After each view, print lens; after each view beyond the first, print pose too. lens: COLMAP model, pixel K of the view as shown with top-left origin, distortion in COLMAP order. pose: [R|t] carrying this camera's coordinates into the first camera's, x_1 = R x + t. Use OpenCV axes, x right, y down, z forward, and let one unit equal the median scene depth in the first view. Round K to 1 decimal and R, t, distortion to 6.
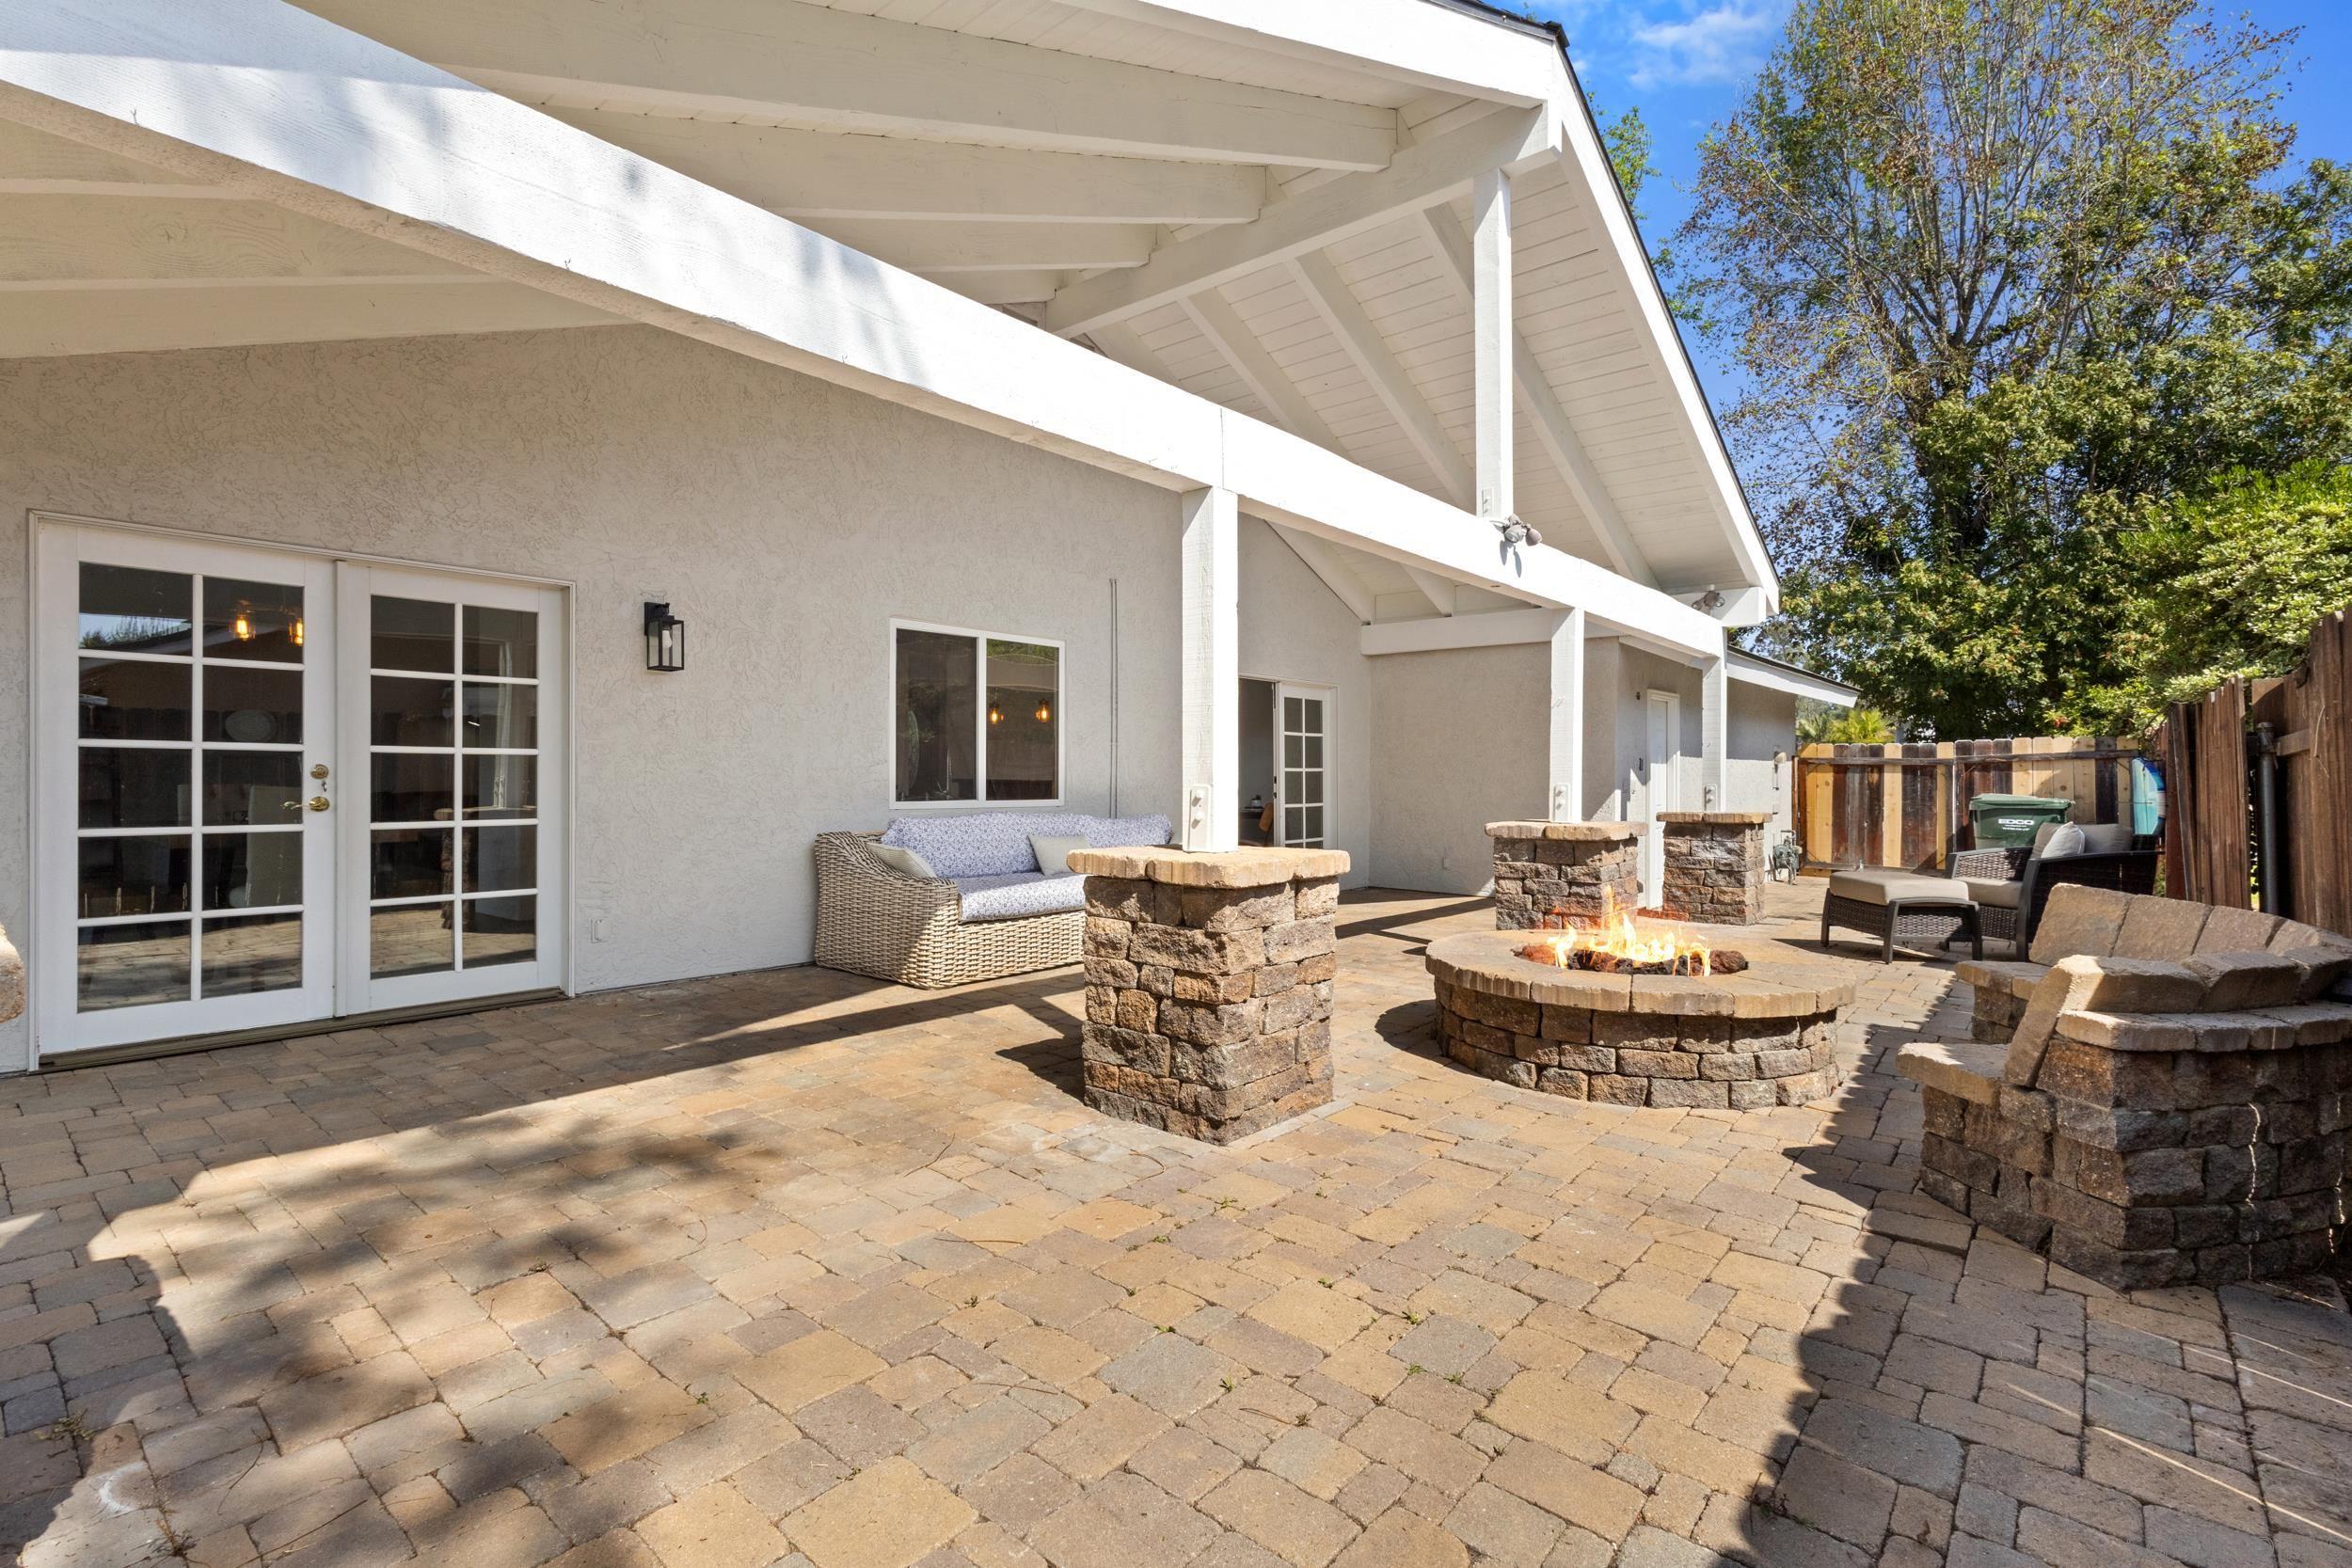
lens RADIAL K [[1089.6, 0, 1162.3], [0, 1089.6, 769.2], [0, 0, 1]] dist [0.002720, 0.002243]
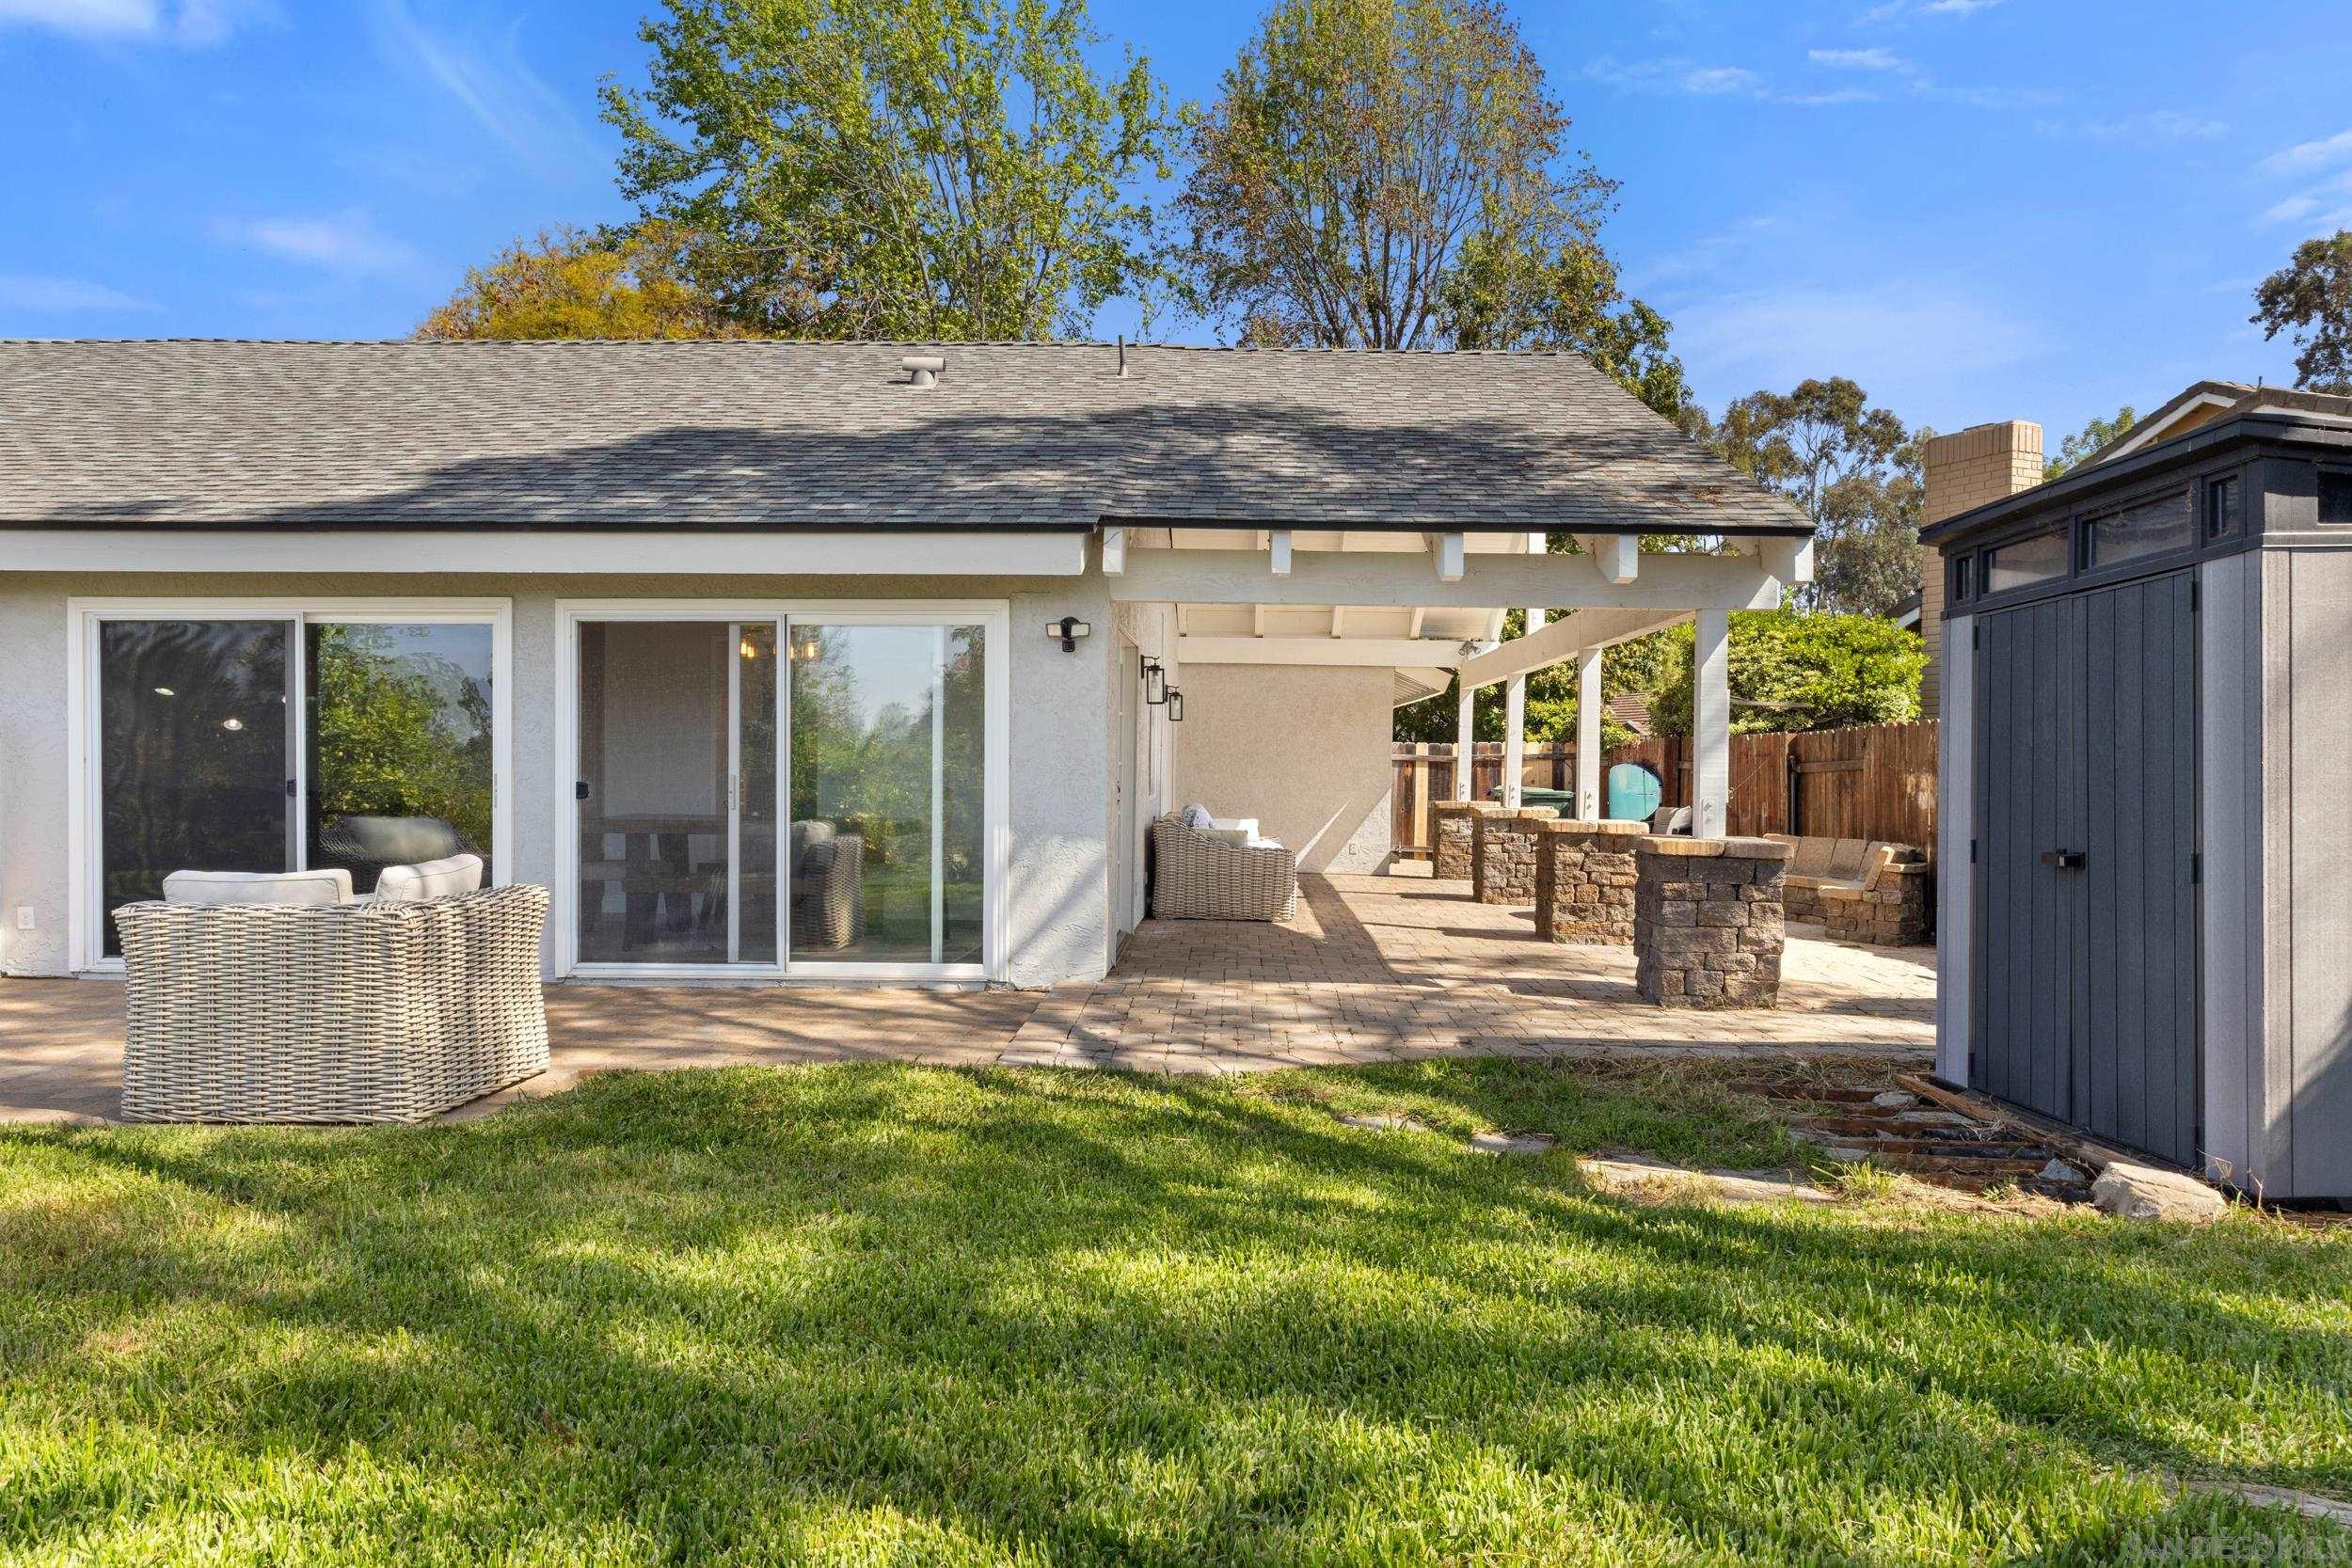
lens RADIAL K [[1675.5, 0, 1165.6], [0, 1675.5, 797.3], [0, 0, 1]] dist [0.011636, 0.003714]
pose [[0.788821, -0.001706, 0.614621, -0.994855], [-0.020888, 0.999344, 0.029582, -0.018653], [-0.614268, -0.036173, 0.788268, -0.402117]]
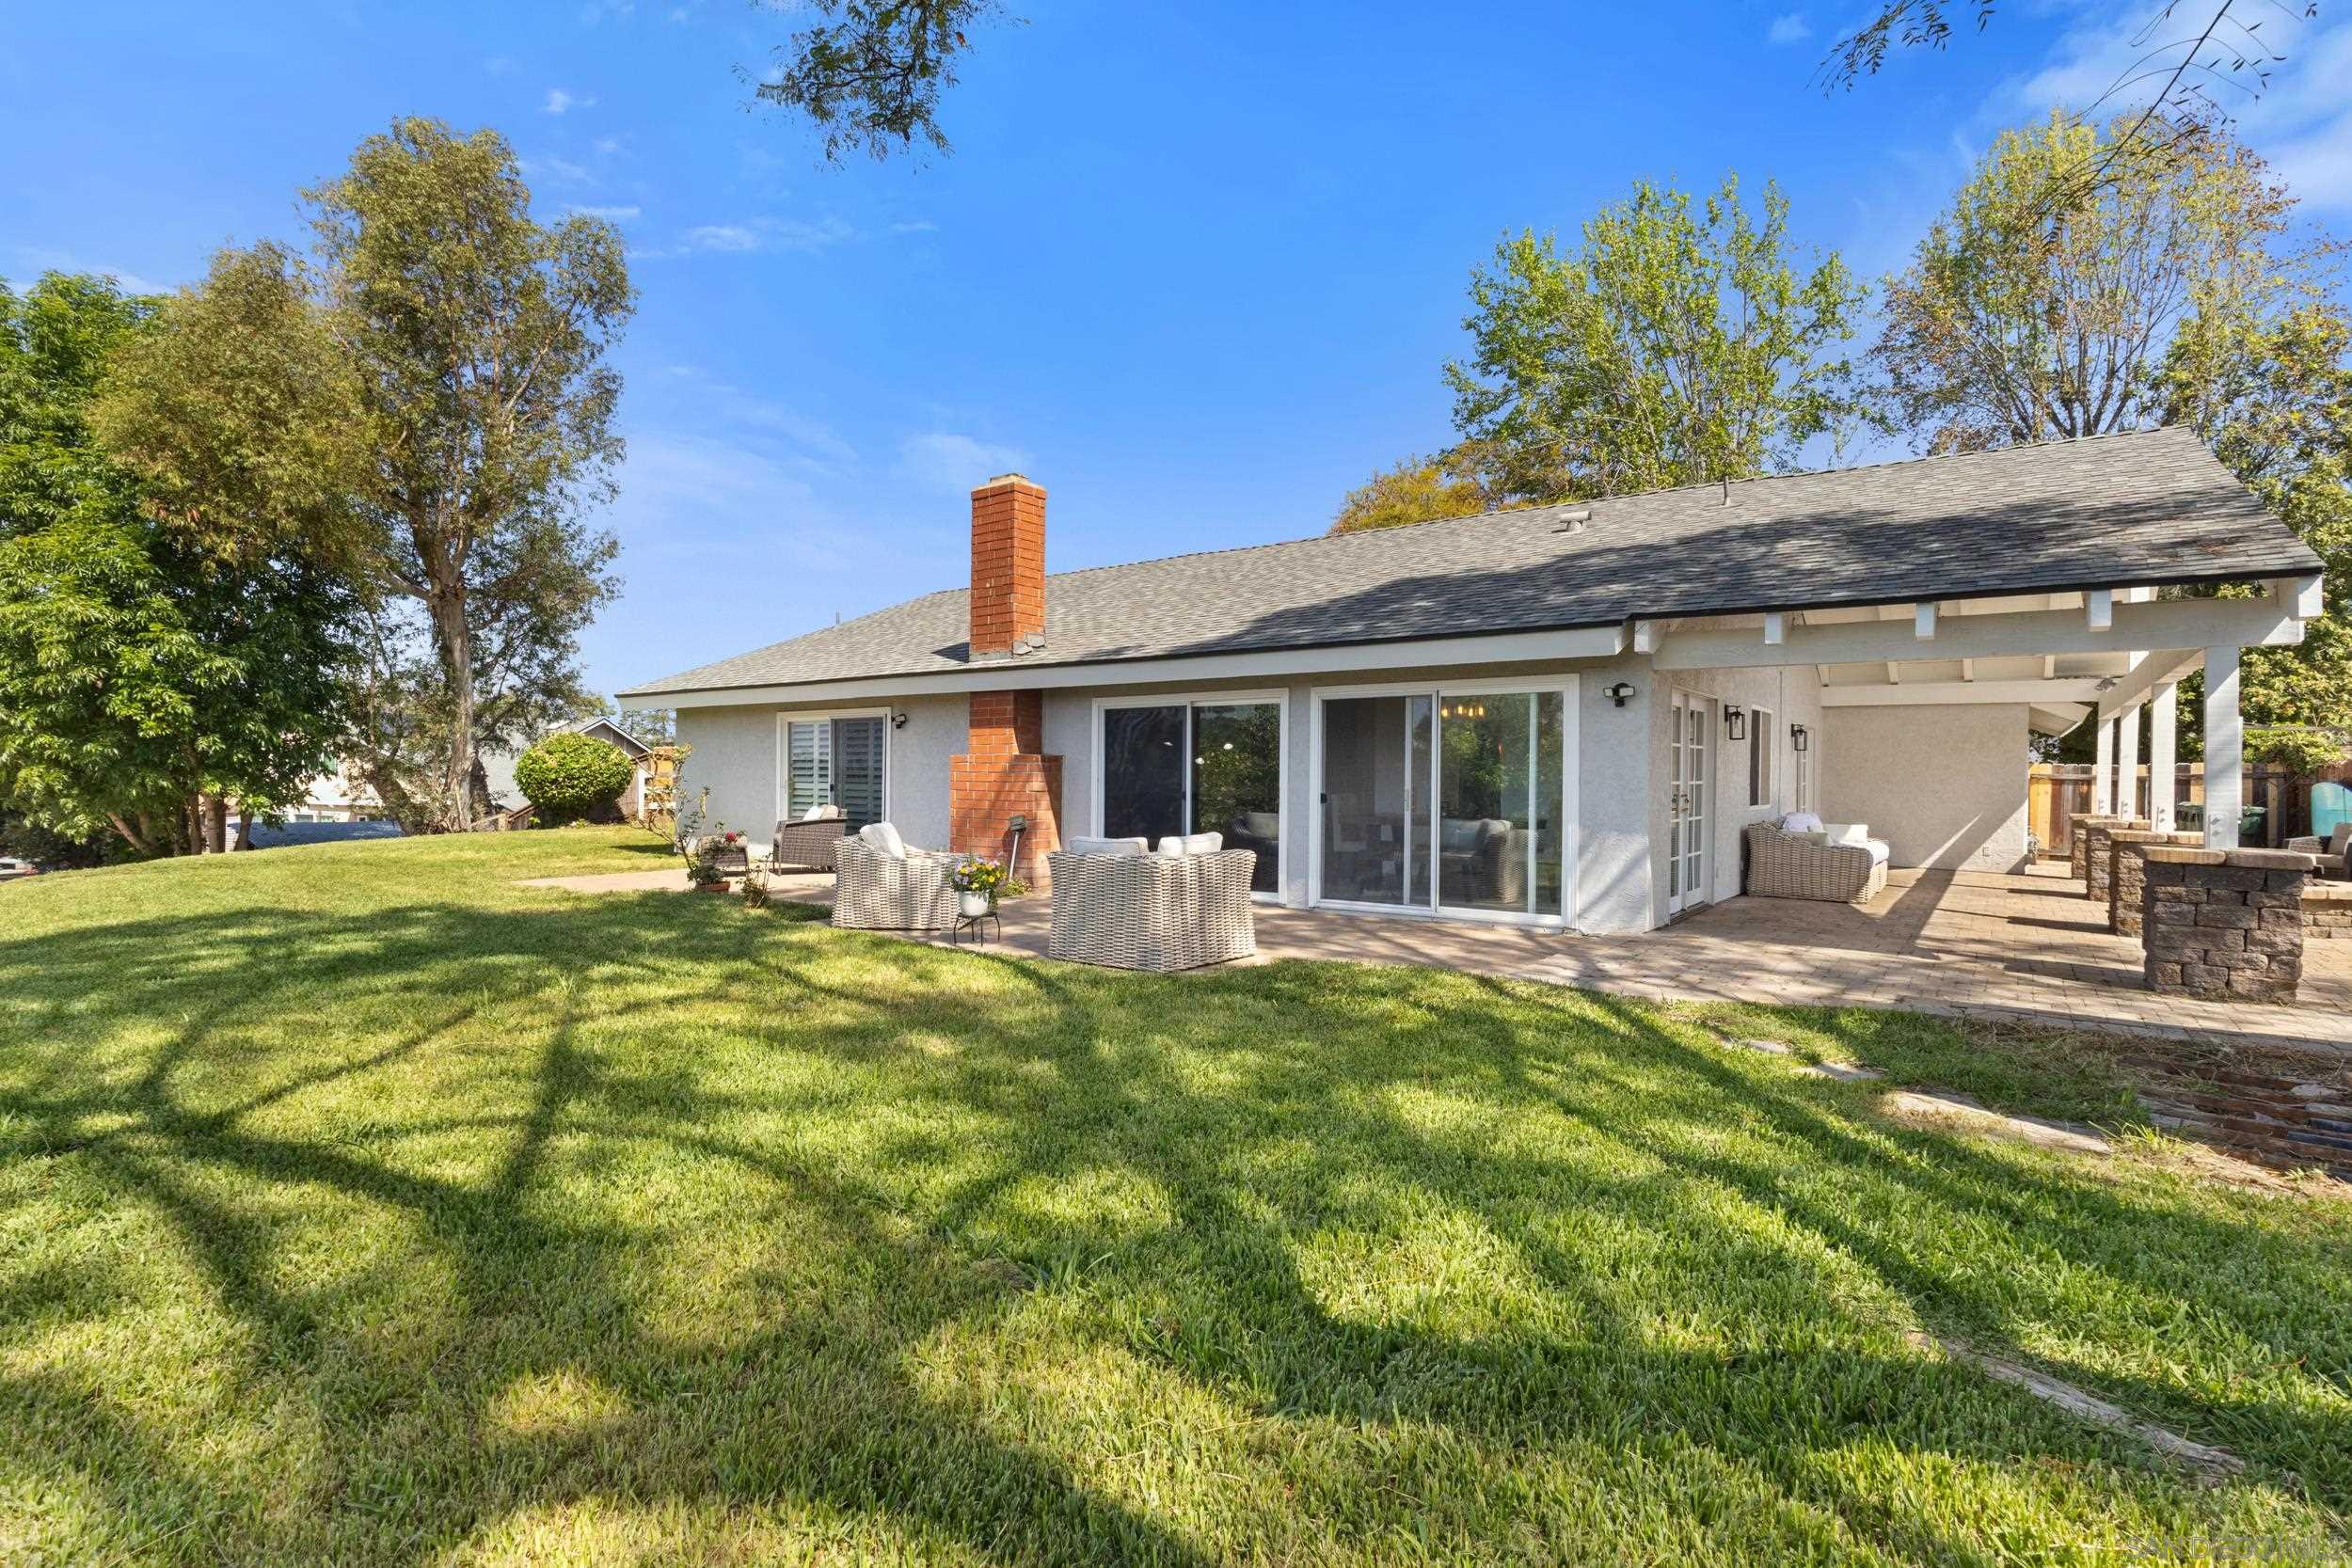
lens RADIAL K [[1089.6, 0, 1176.3], [0, 1089.6, 781.6], [0, 0, 1]] dist [0.002720, 0.002243]
pose [[0.998250, 0.010330, 0.058219, -0.879737], [-0.011474, 0.999747, 0.019356, -0.022653], [-0.058005, -0.019991, 0.998116, -0.498367]]
